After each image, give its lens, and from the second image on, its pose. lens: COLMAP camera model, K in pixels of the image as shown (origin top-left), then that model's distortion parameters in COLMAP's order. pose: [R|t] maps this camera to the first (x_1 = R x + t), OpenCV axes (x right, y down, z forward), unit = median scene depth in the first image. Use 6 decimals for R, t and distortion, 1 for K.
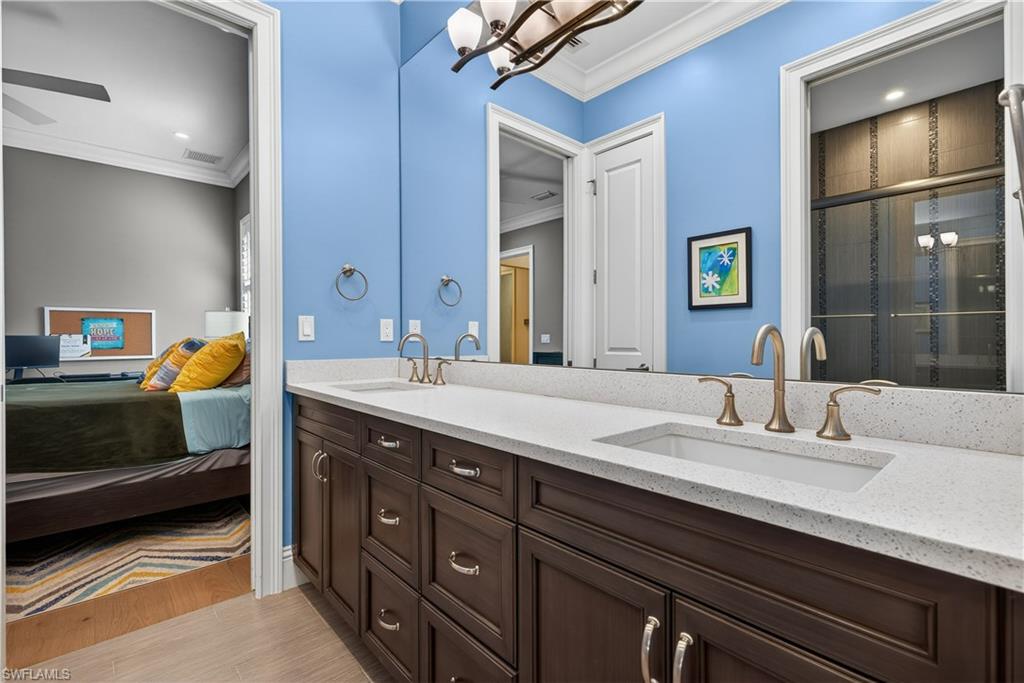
lens RADIAL K [[465.3, 0, 506.2], [0, 465.3, 340.9], [0, 0, 1]] dist [-0.001443, -0.000082]
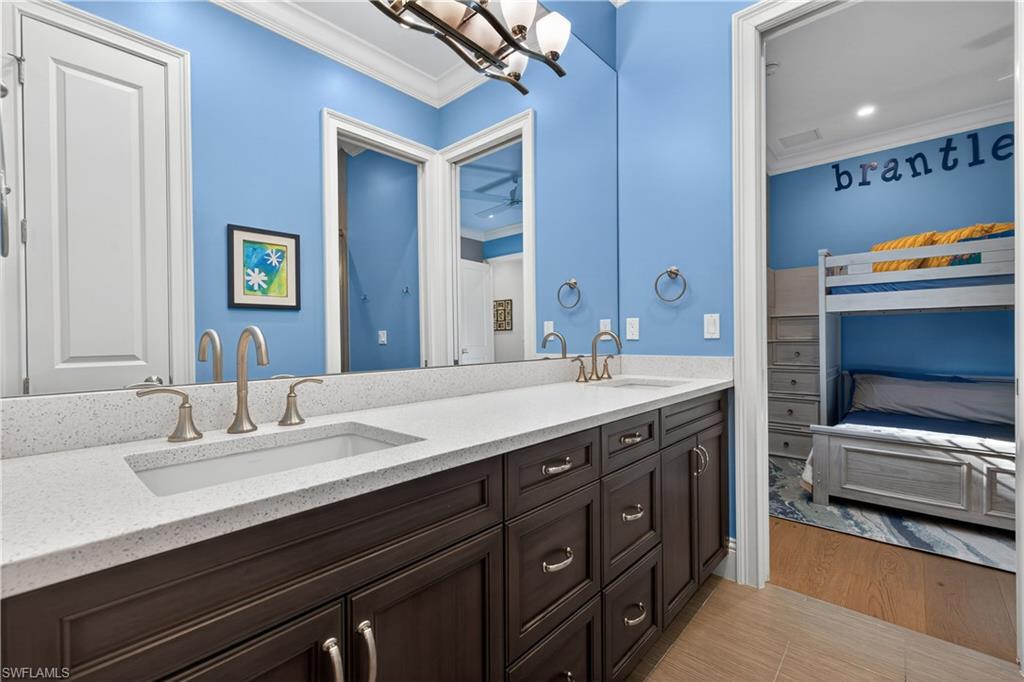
lens RADIAL K [[442.6, 0, 514.4], [0, 442.6, 337.5], [0, 0, 1]] dist [0.002062, 0.000441]
pose [[-0.114038, 0.004670, 0.993465, -0.520967], [0.013633, 0.999902, -0.003135, -0.000565], [-0.993383, 0.013187, -0.114090, 0.606273]]
